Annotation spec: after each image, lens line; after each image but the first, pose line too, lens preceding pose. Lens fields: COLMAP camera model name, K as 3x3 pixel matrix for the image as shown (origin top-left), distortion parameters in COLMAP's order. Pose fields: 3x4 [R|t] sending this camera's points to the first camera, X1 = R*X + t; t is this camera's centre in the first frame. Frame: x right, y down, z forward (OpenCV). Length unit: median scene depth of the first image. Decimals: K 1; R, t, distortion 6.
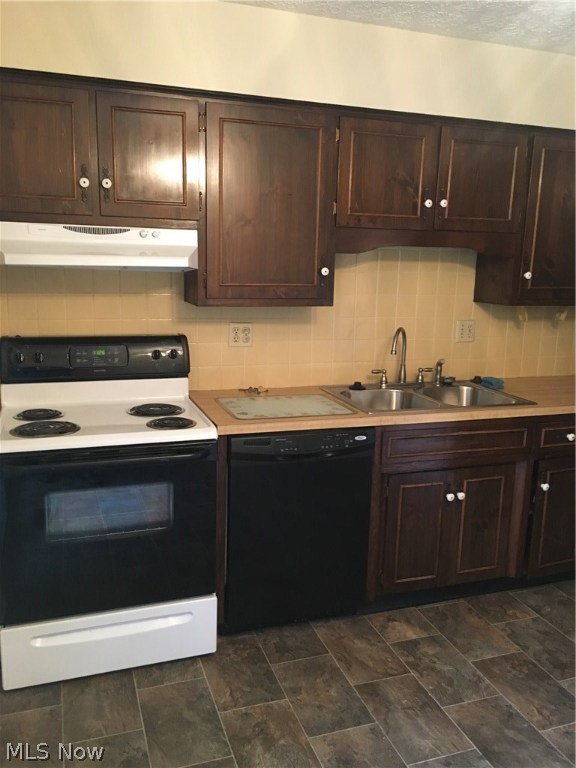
lens RADIAL K [[653.2, 0, 289.2], [0, 653.2, 380.4], [0, 0, 1]] dist [0.089192, -0.116739]
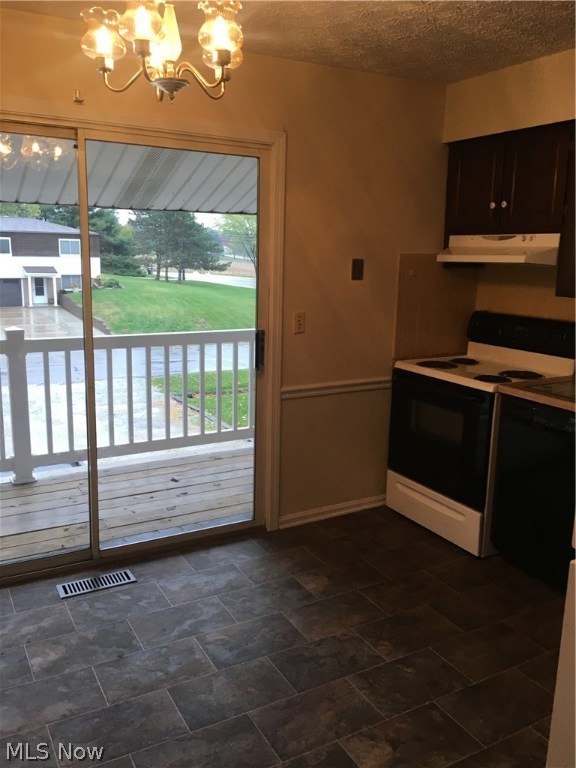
lens RADIAL K [[653.2, 0, 289.2], [0, 653.2, 380.4], [0, 0, 1]] dist [0.089192, -0.116739]
pose [[0.178130, 0.174949, -0.968330, 1.000017], [-0.194893, 0.970846, 0.139552, -0.037164], [0.964514, 0.163862, 0.207033, 0.302833]]
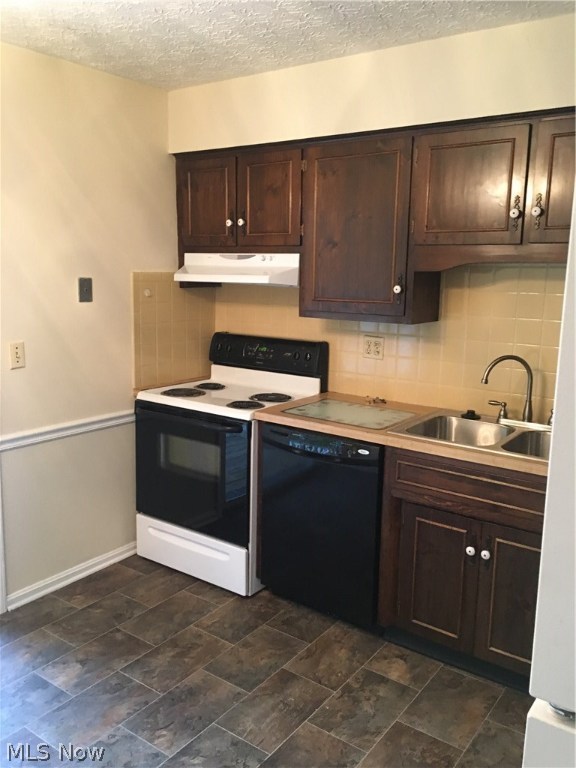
lens RADIAL K [[653.2, 0, 289.2], [0, 653.2, 380.4], [0, 0, 1]] dist [0.089192, -0.116739]
pose [[0.575686, 0.124643, -0.808115, 0.845768], [-0.157396, 0.986723, 0.040065, -0.043809], [0.802379, 0.104129, 0.587660, 0.299330]]
